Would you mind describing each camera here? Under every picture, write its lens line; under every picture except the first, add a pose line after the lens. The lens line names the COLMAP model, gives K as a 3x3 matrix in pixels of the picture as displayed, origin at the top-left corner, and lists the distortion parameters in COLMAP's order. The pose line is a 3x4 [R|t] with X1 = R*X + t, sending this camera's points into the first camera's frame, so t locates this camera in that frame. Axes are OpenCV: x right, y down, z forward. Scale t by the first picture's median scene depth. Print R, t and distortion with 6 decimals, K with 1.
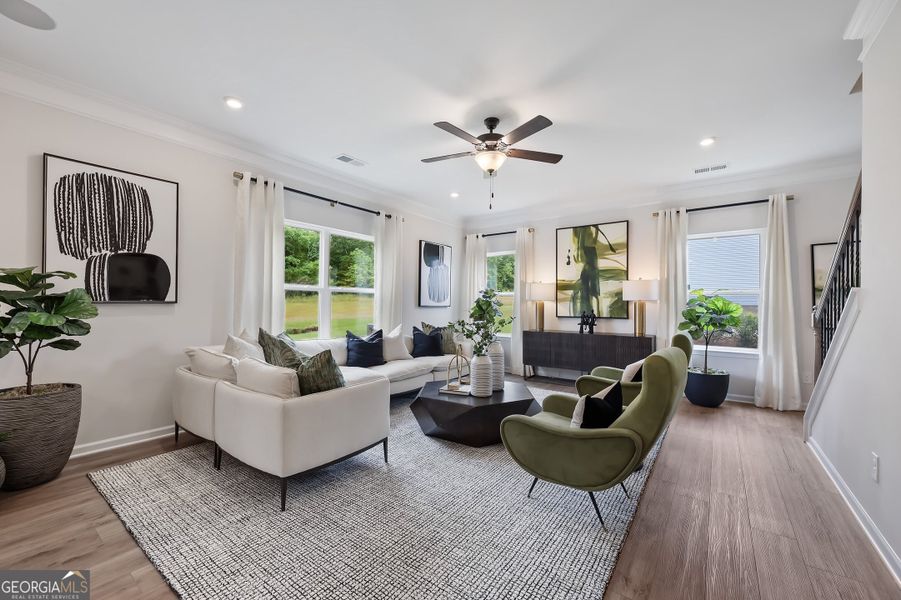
lens RADIAL K [[360.8, 0, 450.5], [0, 360.8, 300.0], [0, 0, 1]] dist [-0.000639, 0.000077]
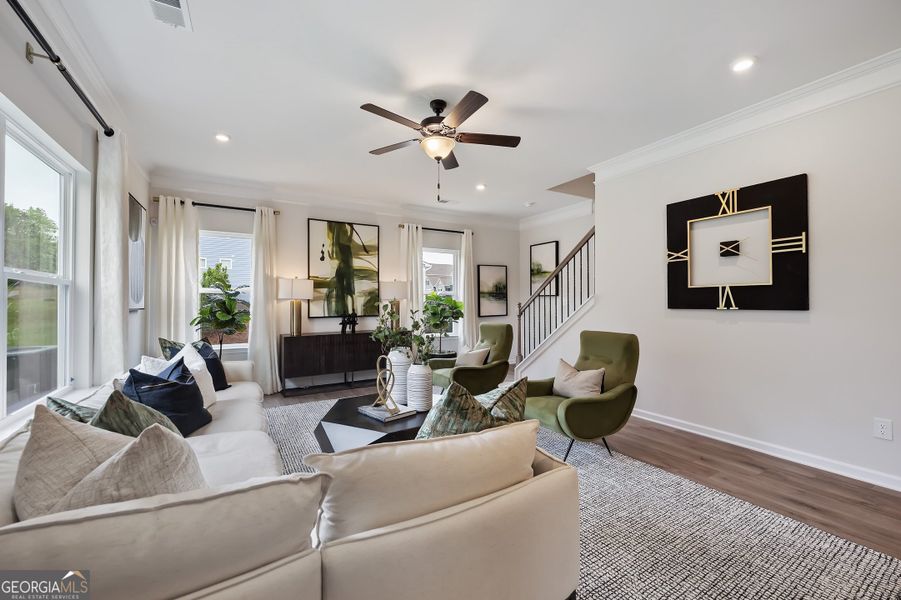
lens RADIAL K [[367.5, 0, 450.5], [0, 367.5, 300.0], [0, 0, 1]] dist [-0.000665, -0.000038]
pose [[0.389685, -0.005637, 0.920931, -0.519159], [-0.002378, 0.999972, 0.007127, -0.005790], [-0.920945, -0.004967, 0.389661, 0.426538]]
